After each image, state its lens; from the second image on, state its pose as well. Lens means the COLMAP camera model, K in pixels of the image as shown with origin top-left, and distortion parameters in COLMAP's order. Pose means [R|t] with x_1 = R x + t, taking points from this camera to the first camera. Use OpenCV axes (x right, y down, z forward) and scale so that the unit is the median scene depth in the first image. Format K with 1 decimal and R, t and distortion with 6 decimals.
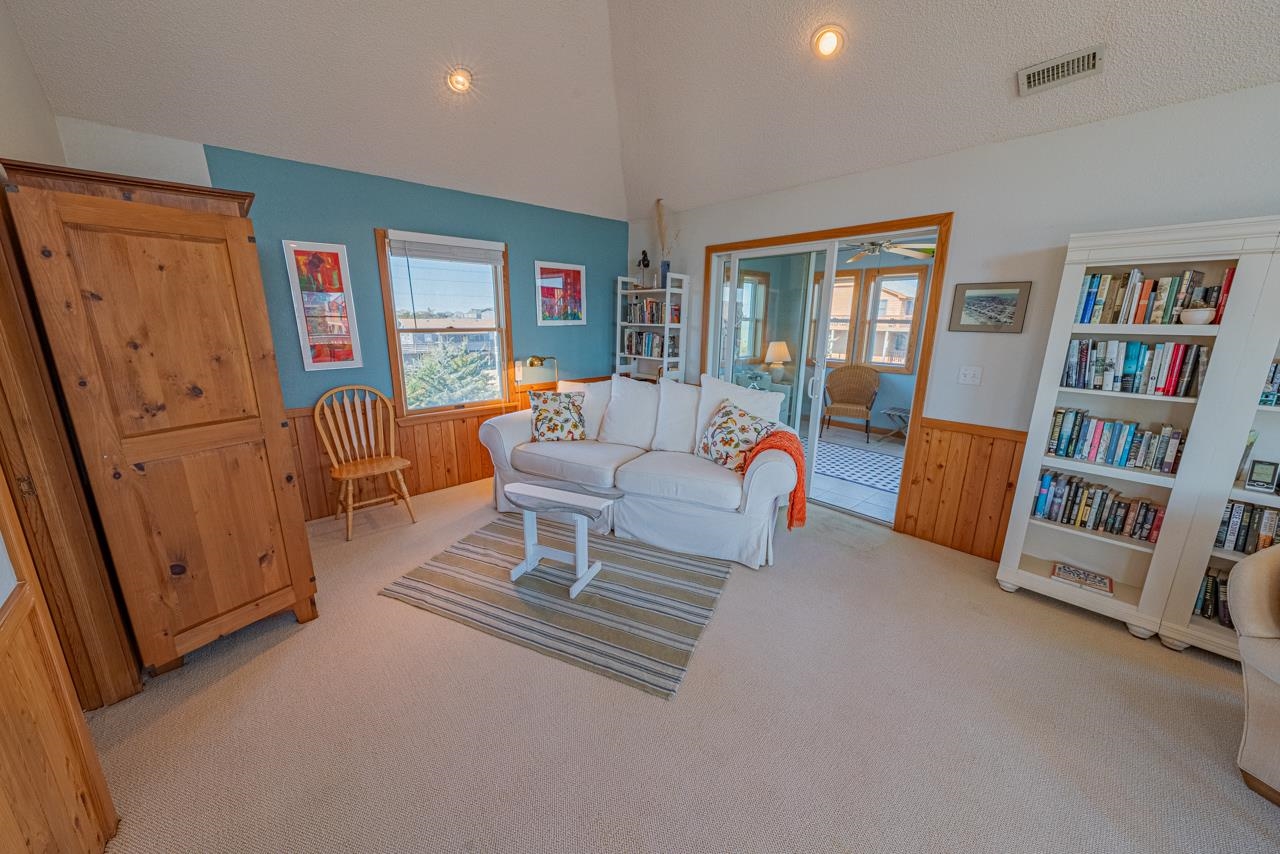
lens RADIAL K [[456.6, 0, 637.6], [0, 456.6, 423.8], [0, 0, 1]] dist [-0.001426, 0.000185]
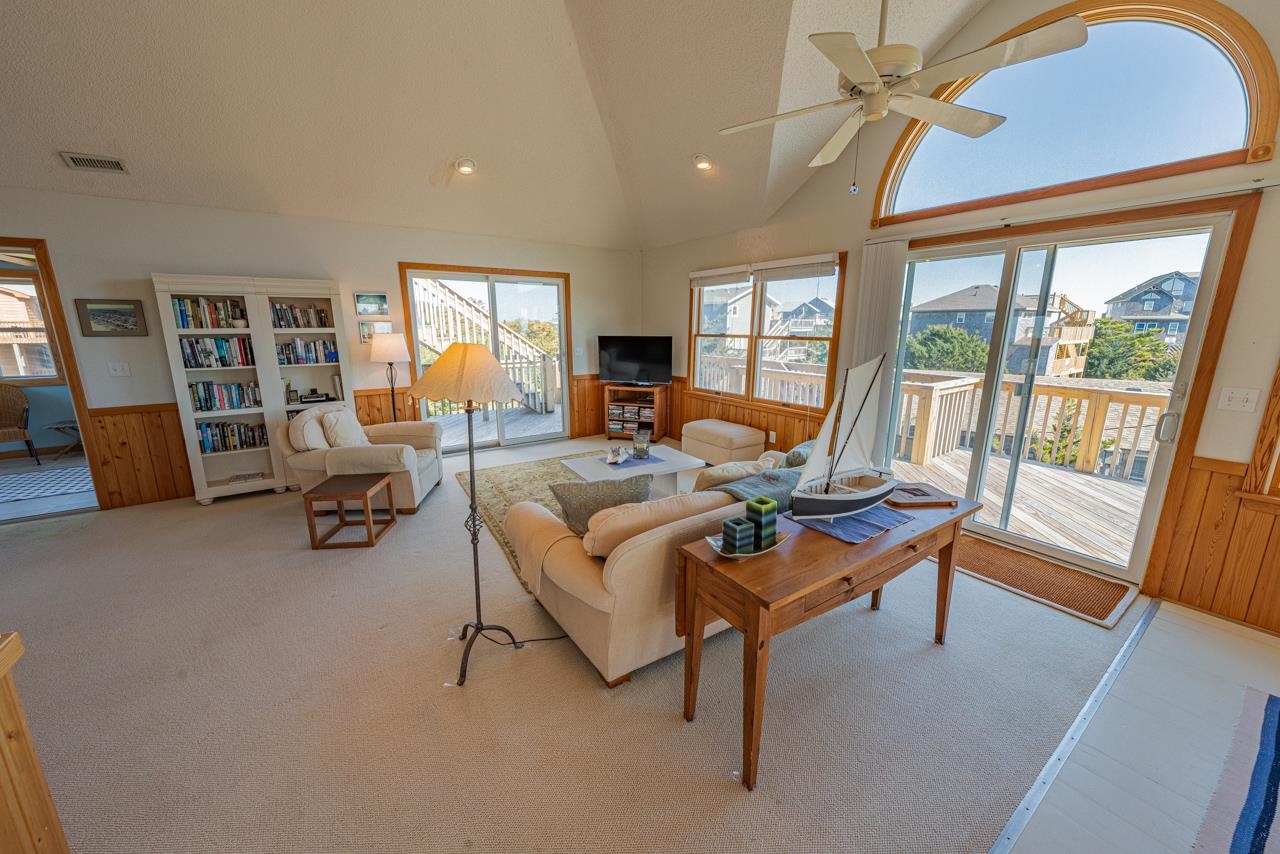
lens RADIAL K [[456.6, 0, 628.4], [0, 456.6, 421.1], [0, 0, 1]] dist [-0.001426, 0.000185]
pose [[0.152724, -0.213685, 0.964891, -0.400051], [0.230137, 0.957193, 0.175554, 0.166576], [-0.961100, 0.195245, 0.195363, -0.738078]]
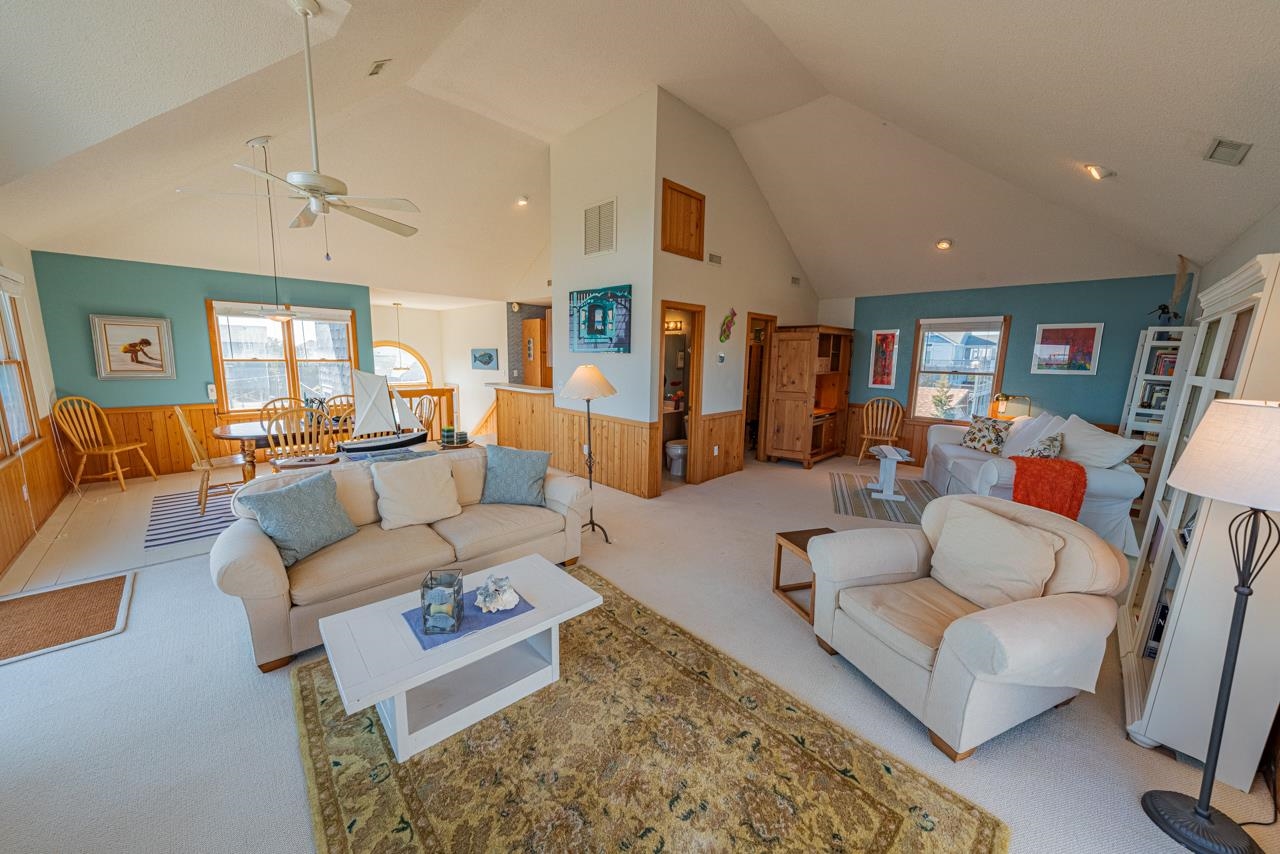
lens RADIAL K [[456.6, 0, 632.9], [0, 456.6, 429.7], [0, 0, 1]] dist [-0.001426, 0.000185]
pose [[0.055103, 0.154798, -0.986408, 1.820829], [-0.248118, 0.959044, 0.136643, 0.075910], [0.967161, 0.237216, 0.091255, -0.312585]]
